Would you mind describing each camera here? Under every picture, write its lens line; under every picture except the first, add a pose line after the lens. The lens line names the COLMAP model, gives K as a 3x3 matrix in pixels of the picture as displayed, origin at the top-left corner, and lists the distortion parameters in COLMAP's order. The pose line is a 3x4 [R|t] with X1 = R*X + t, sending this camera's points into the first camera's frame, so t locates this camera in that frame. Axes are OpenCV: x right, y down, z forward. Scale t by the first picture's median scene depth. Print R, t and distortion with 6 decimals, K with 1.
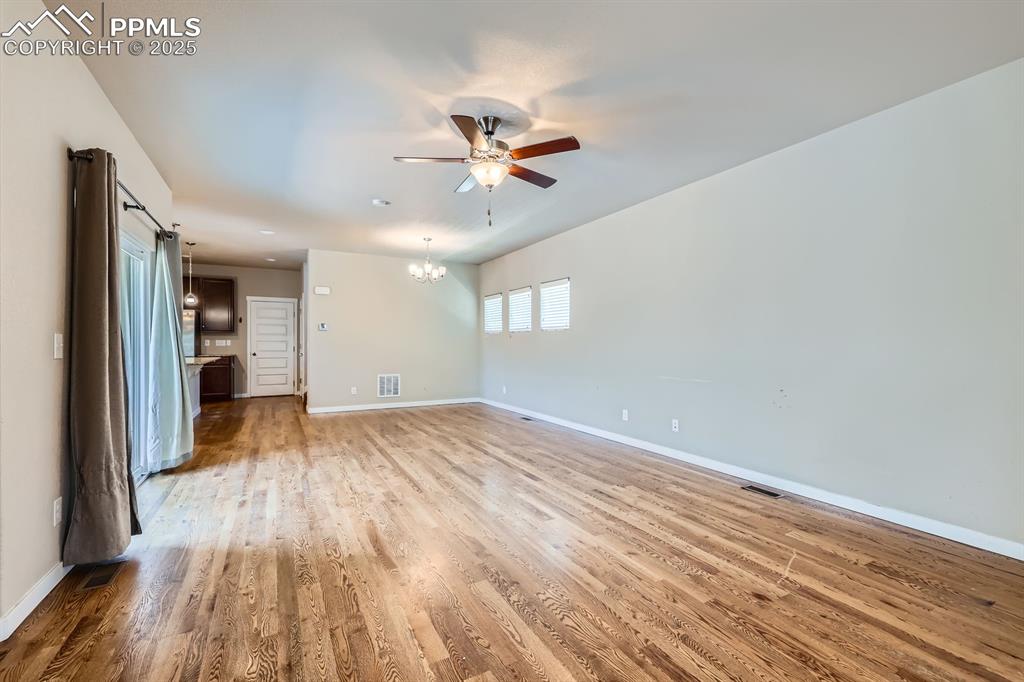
lens RADIAL K [[427.4, 0, 504.8], [0, 427.4, 339.7], [0, 0, 1]] dist [0.000485, 0.000000]
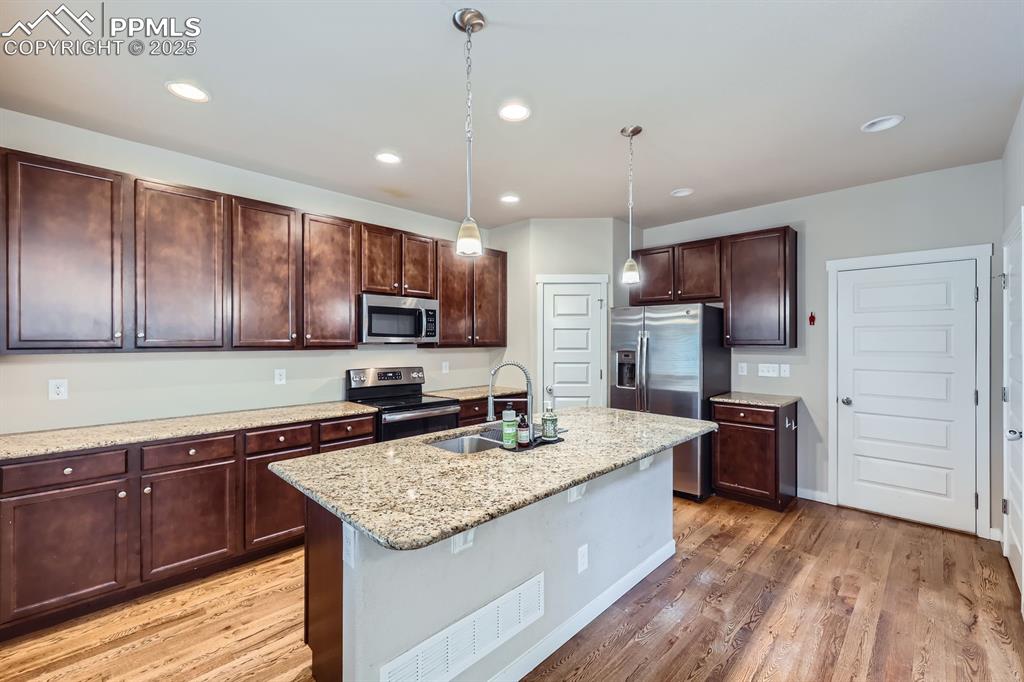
lens RADIAL K [[427.4, 0, 504.8], [0, 427.4, 339.7], [0, 0, 1]] dist [0.000485, 0.000000]
pose [[0.281851, -0.001118, -0.959458, -0.332628], [0.000781, 0.999999, -0.000936, -0.028857], [0.959458, -0.000486, 0.281852, 0.664472]]
